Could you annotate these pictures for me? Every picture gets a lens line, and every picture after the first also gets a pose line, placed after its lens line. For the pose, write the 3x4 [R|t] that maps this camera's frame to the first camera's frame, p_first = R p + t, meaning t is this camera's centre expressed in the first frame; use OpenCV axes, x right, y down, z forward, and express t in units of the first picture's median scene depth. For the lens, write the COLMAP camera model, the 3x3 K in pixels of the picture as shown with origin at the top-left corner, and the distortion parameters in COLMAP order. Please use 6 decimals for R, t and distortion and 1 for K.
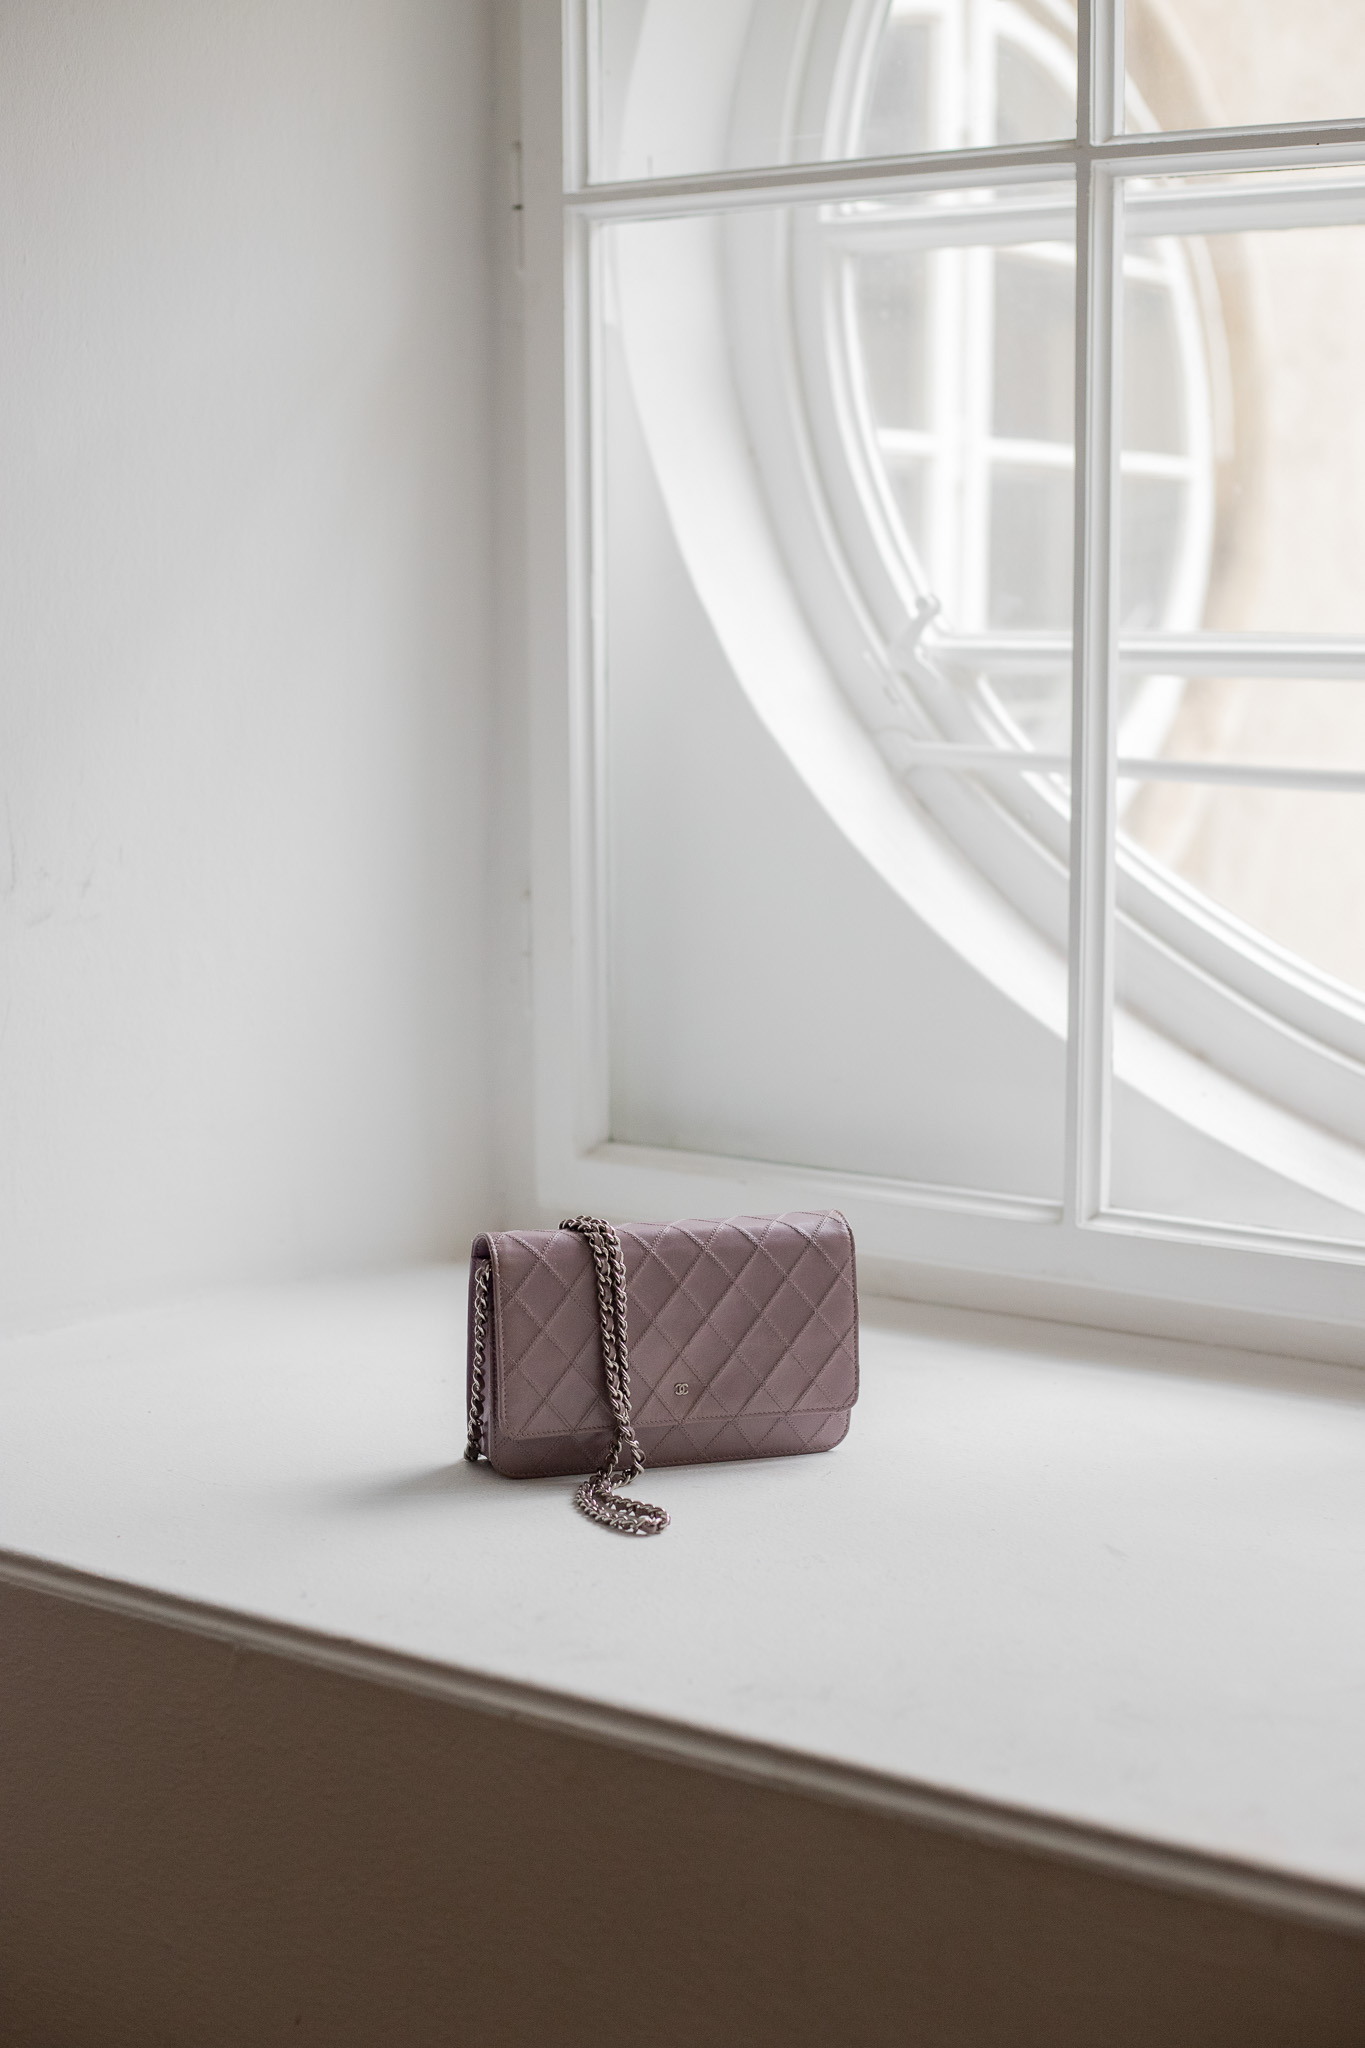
lens RADIAL K [[3132.5, 0, 671.5], [0, 3132.5, 1021.0], [0, 0, 1]] dist [-0.104418, 0.000000]
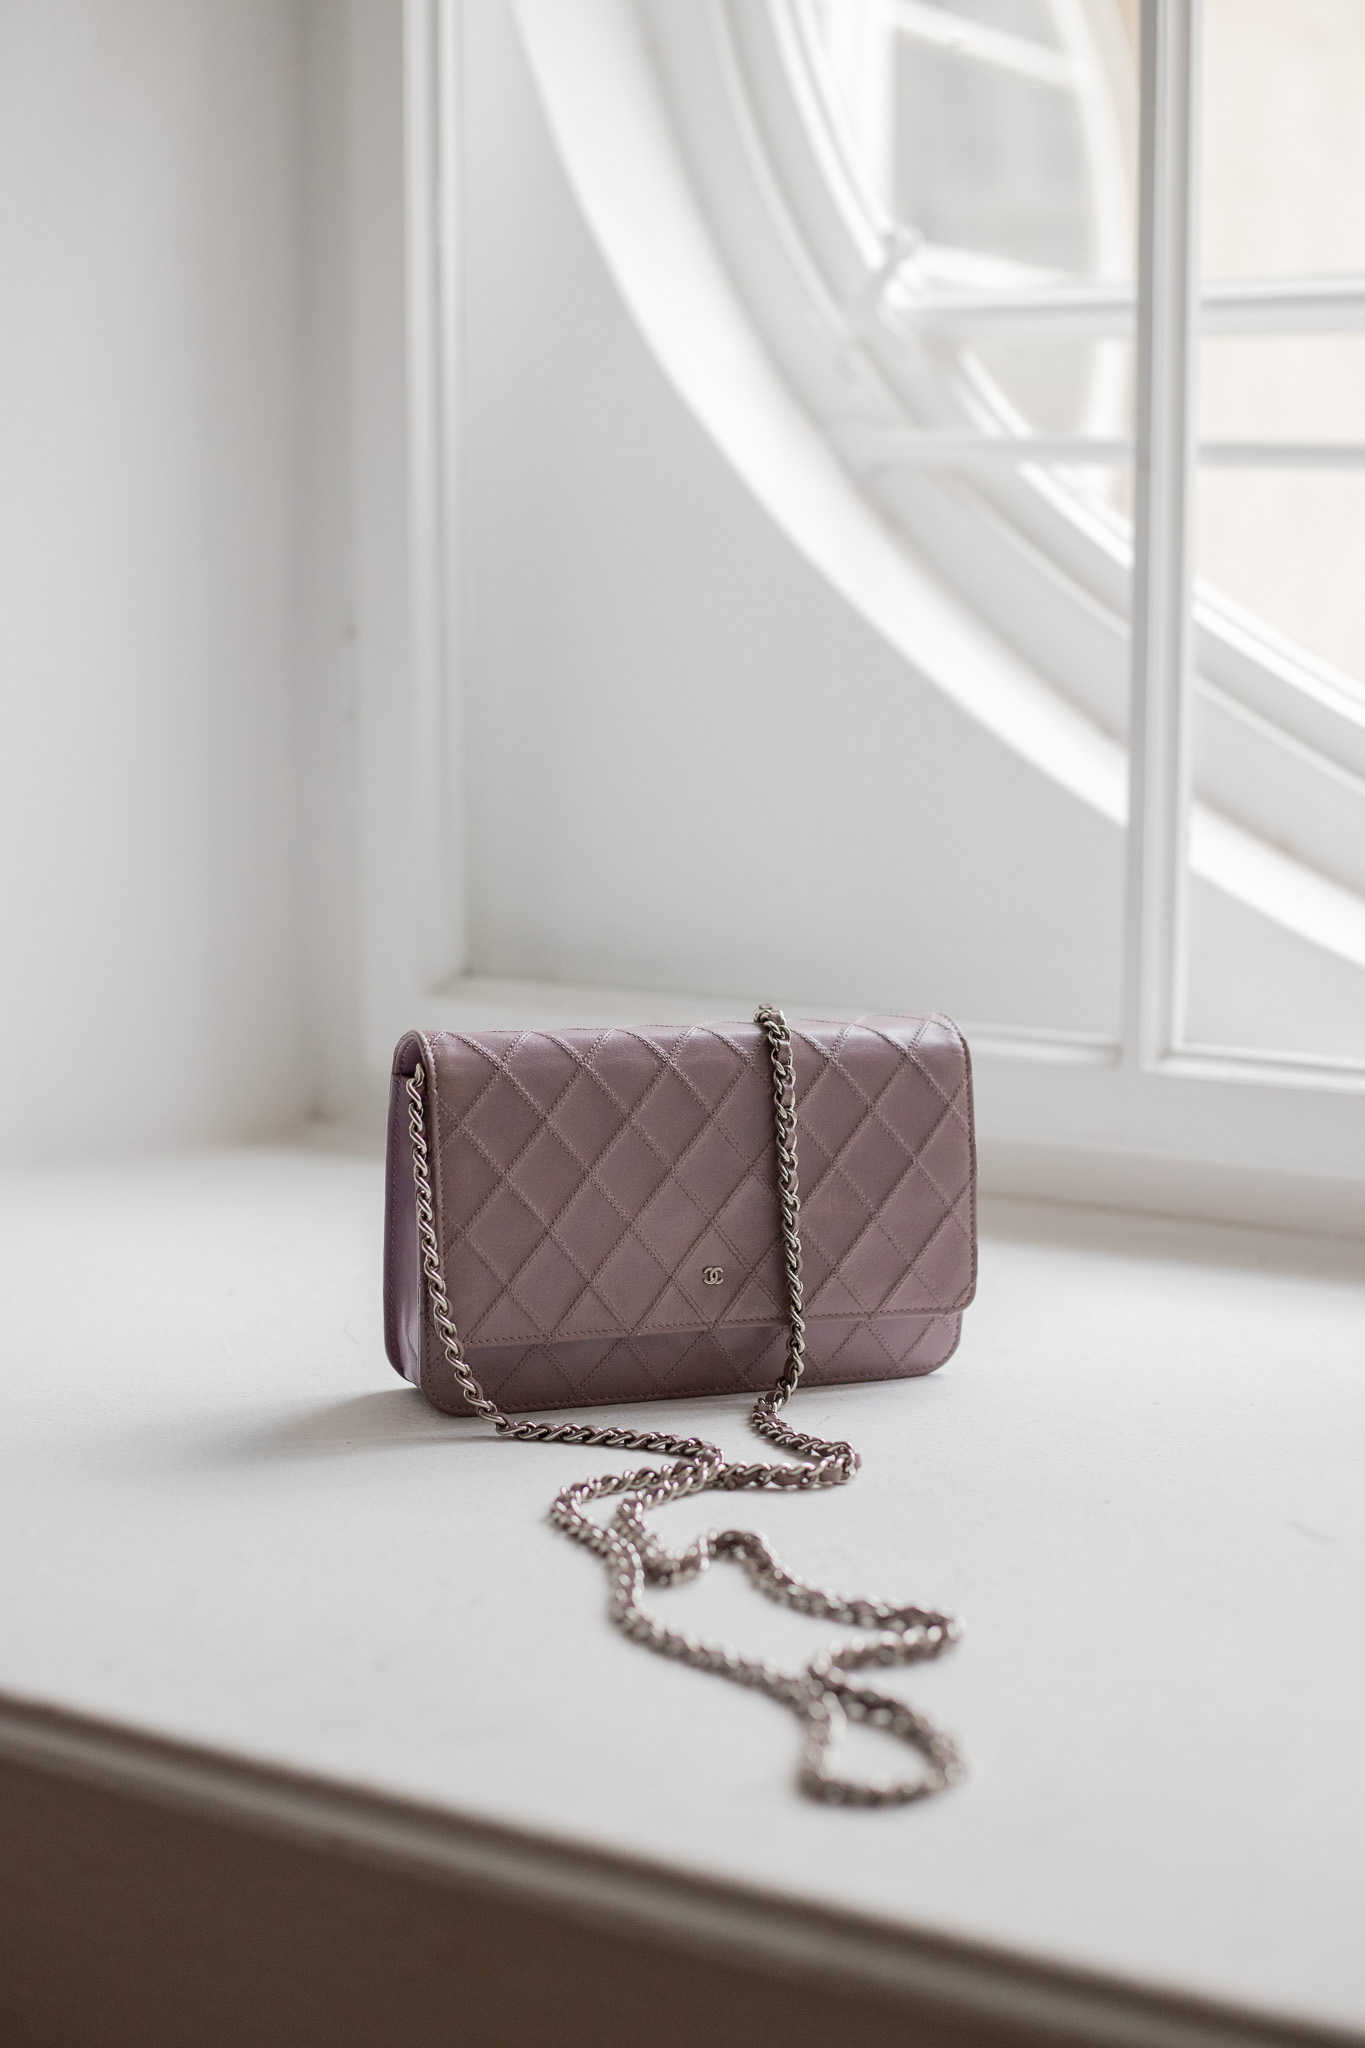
lens RADIAL K [[3132.5, 0, 688.8], [0, 3132.5, 1039.7], [0, 0, 1]] dist [-0.104418, 0.000000]
pose [[0.997967, -0.005341, 0.063505, -0.015476], [0.004567, 0.999914, 0.012332, 0.047890], [-0.063565, -0.012017, 0.997905, 0.295128]]
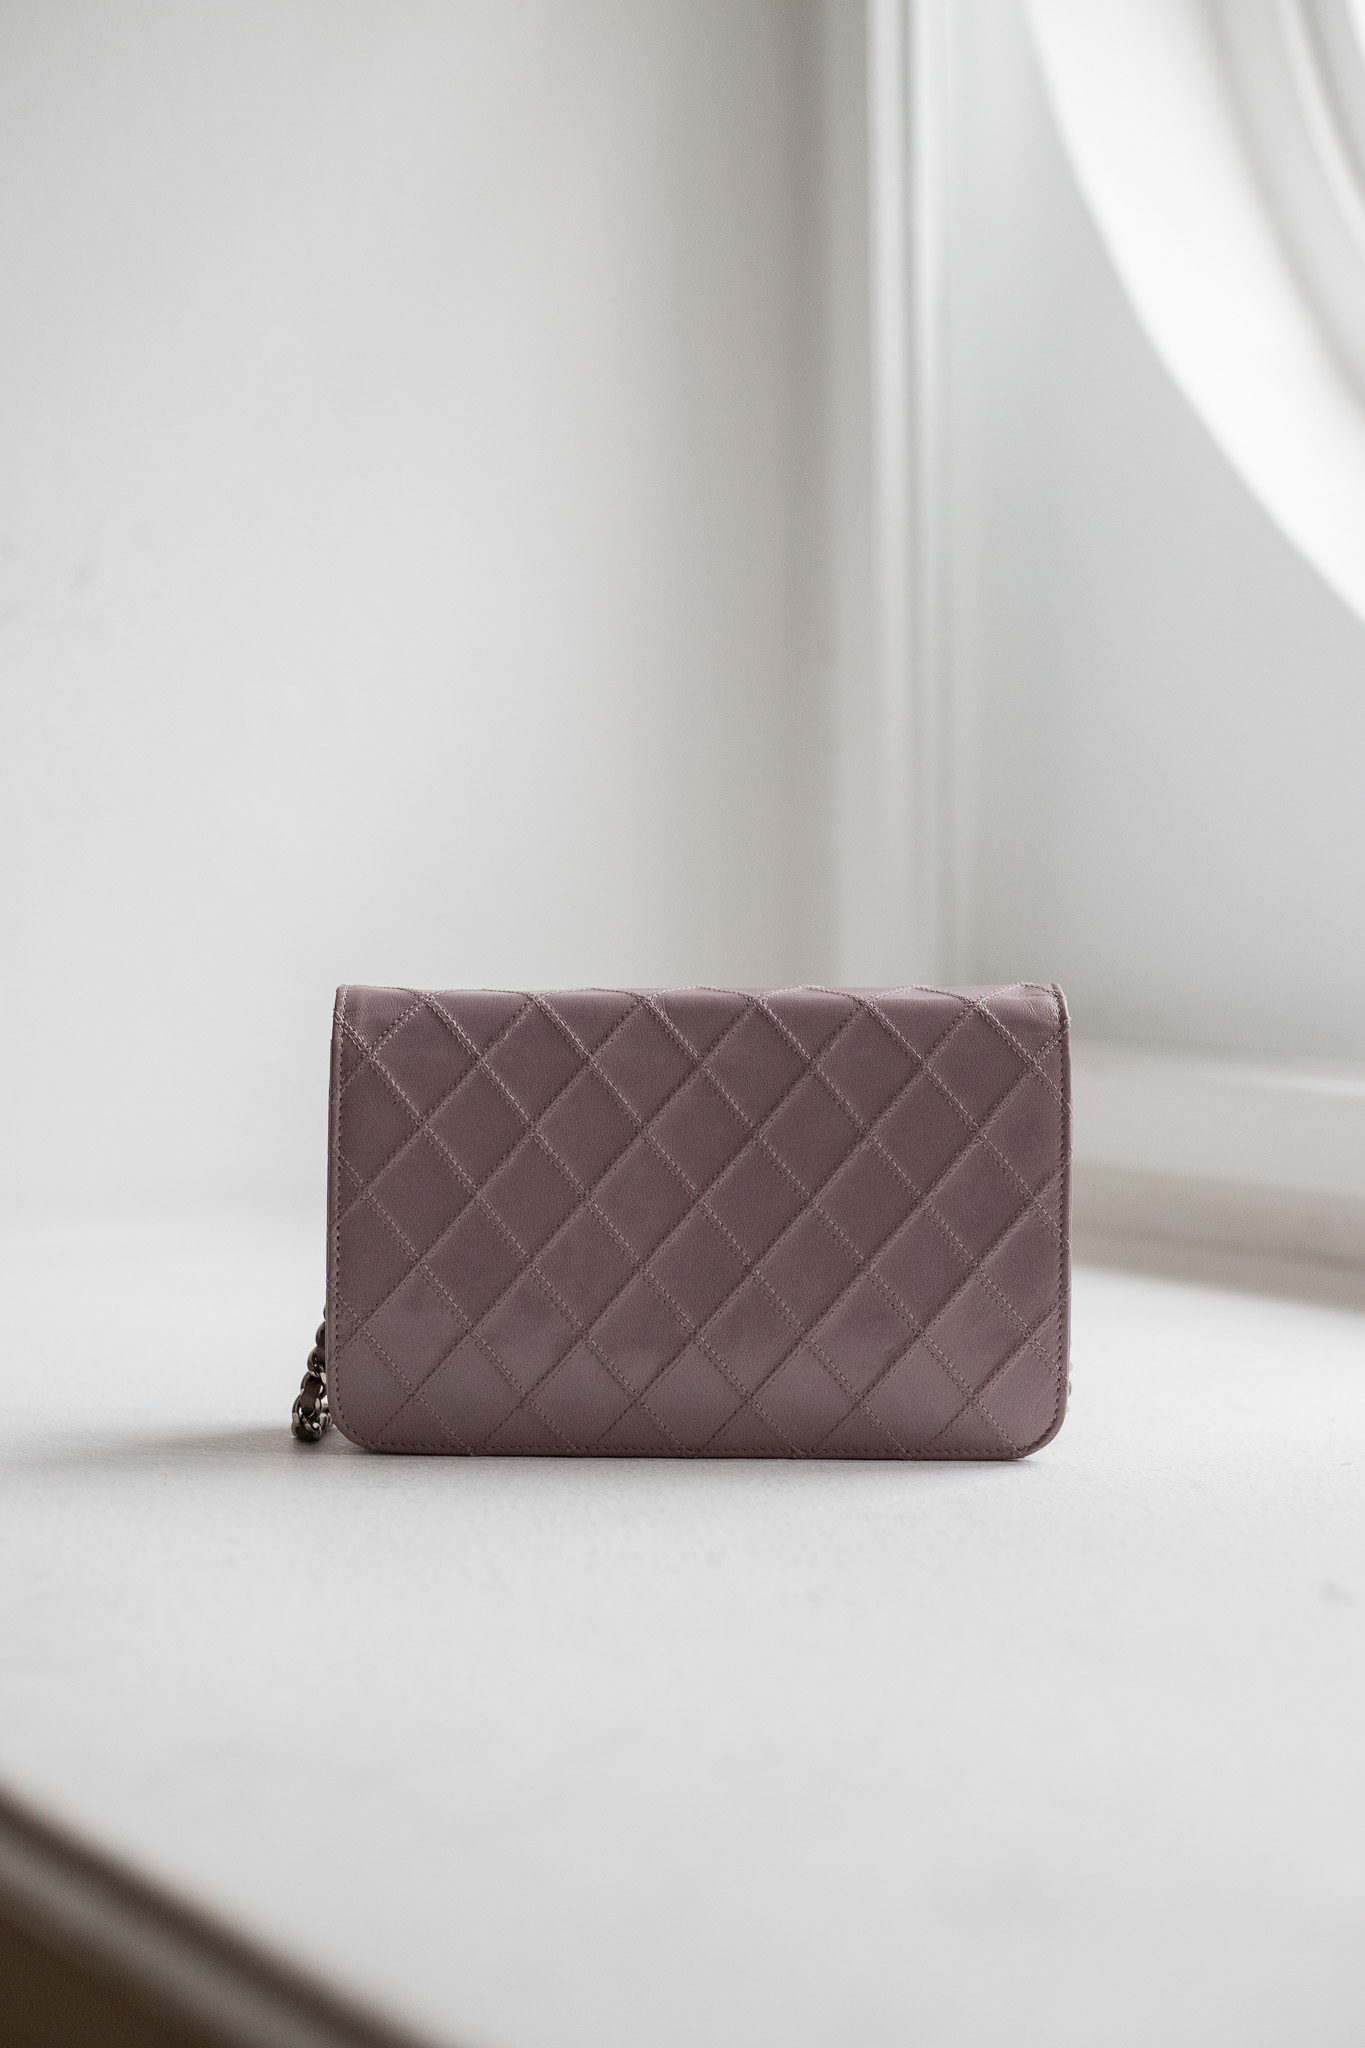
lens RADIAL K [[3132.5, 0, 680.9], [0, 3132.5, 1025.8], [0, 0, 1]] dist [-0.104418, 0.000000]
pose [[0.951984, 0.023311, -0.305259, 0.139051], [-0.040126, 0.997996, -0.048924, 0.078100], [0.303507, 0.058824, 0.951012, 0.384880]]
